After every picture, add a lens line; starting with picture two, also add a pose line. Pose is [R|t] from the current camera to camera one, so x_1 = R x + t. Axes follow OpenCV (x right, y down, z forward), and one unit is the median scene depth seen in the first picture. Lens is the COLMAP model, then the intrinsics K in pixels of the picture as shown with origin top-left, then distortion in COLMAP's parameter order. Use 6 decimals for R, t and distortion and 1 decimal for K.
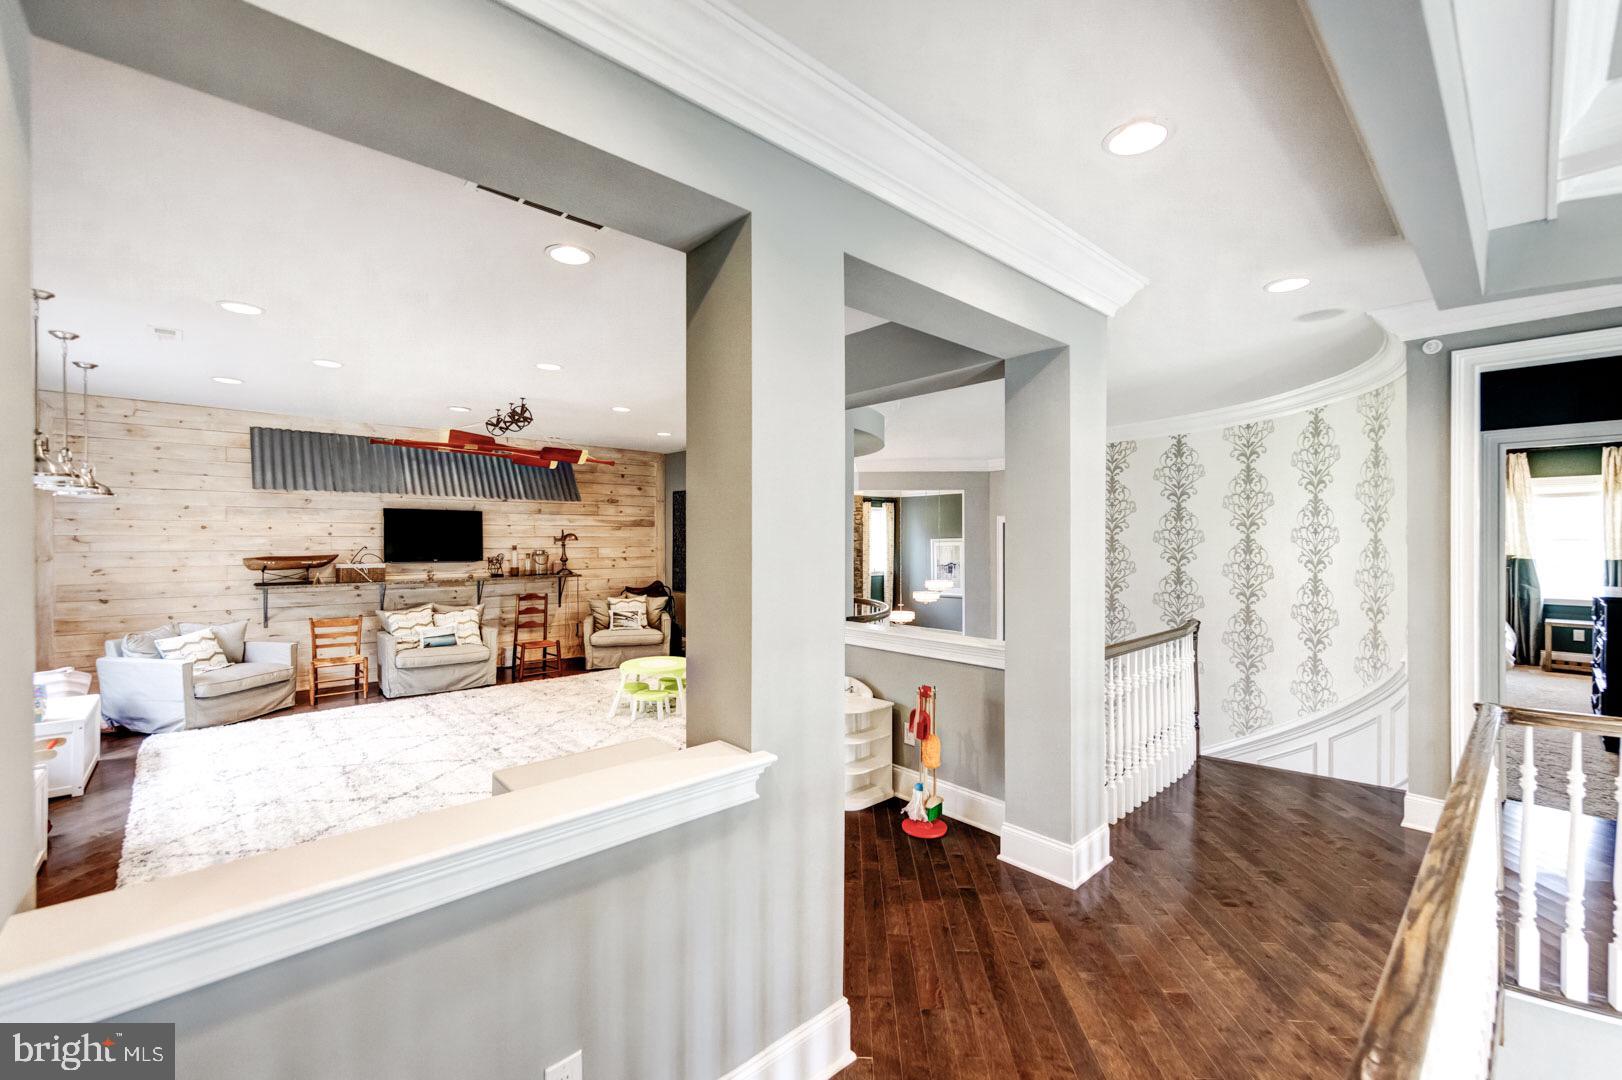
lens RADIAL K [[657.9, 0, 774.4], [0, 657.9, 542.8], [0, 0, 1]] dist [0.008334, -0.000943]
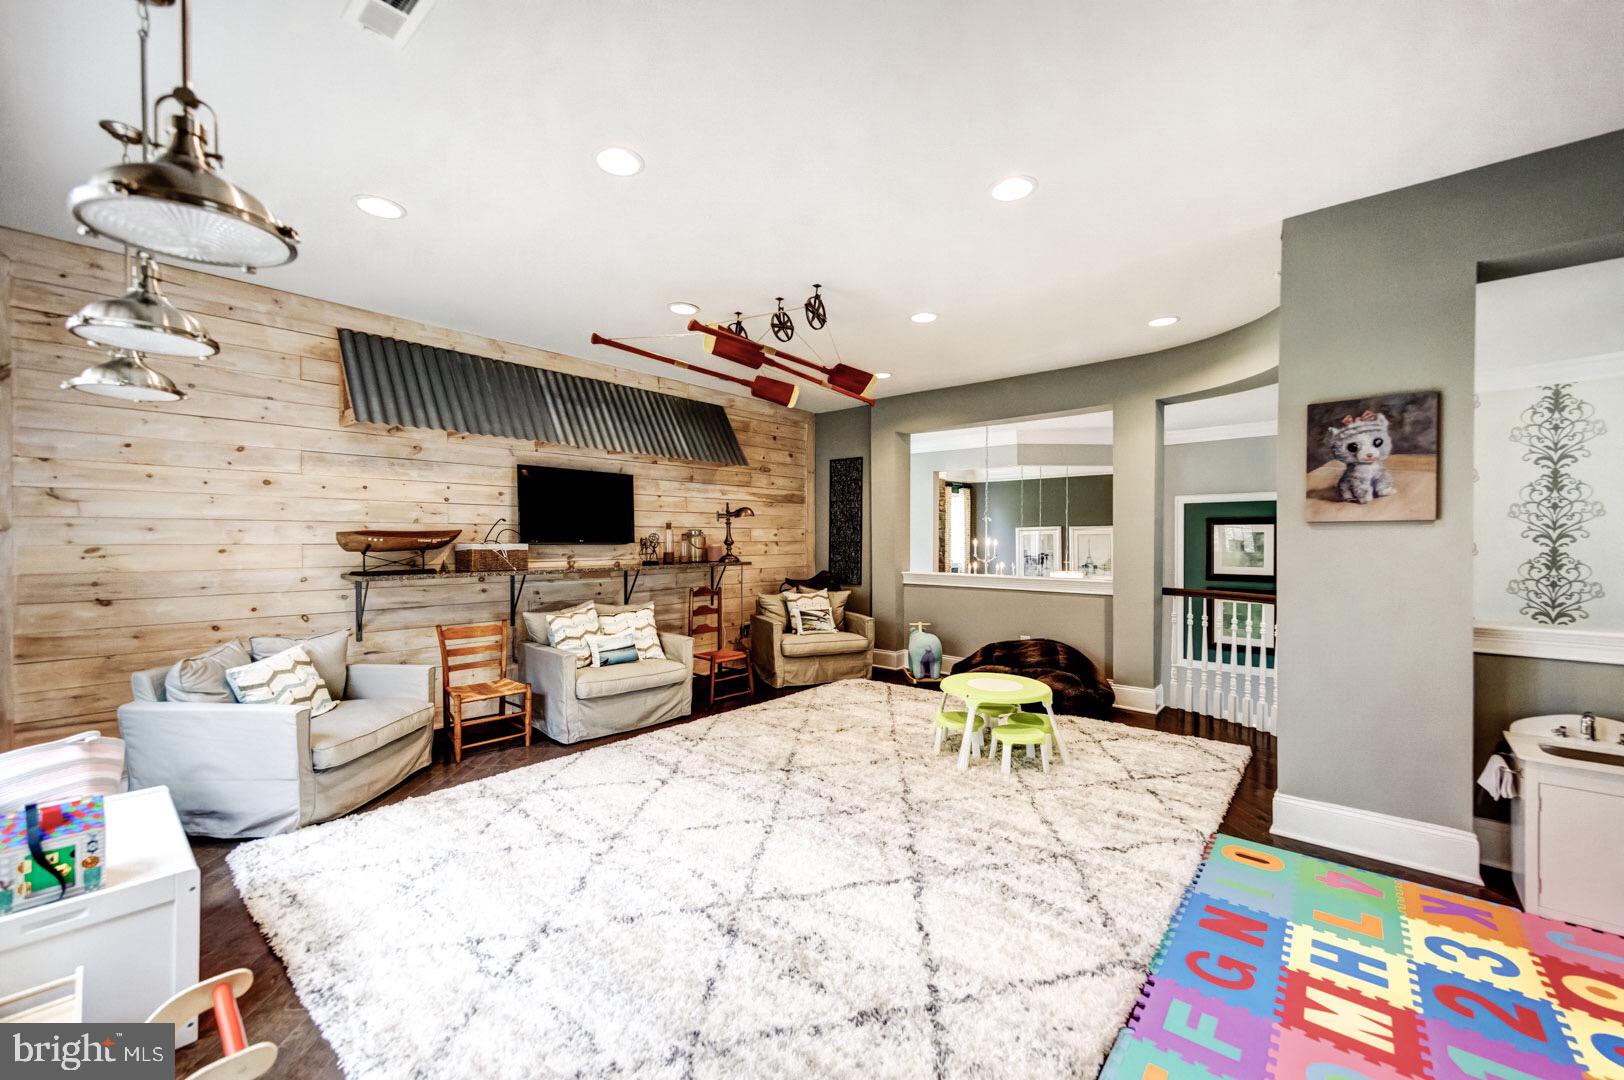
lens RADIAL K [[658.7, 0, 806.5], [0, 658.7, 543.9], [0, 0, 1]] dist [0.008334, -0.000943]
pose [[0.993503, 0.000242, 0.113806, -0.394537], [-0.001016, 0.999977, 0.006745, 0.027464], [-0.113802, -0.006817, 0.993480, 0.296280]]
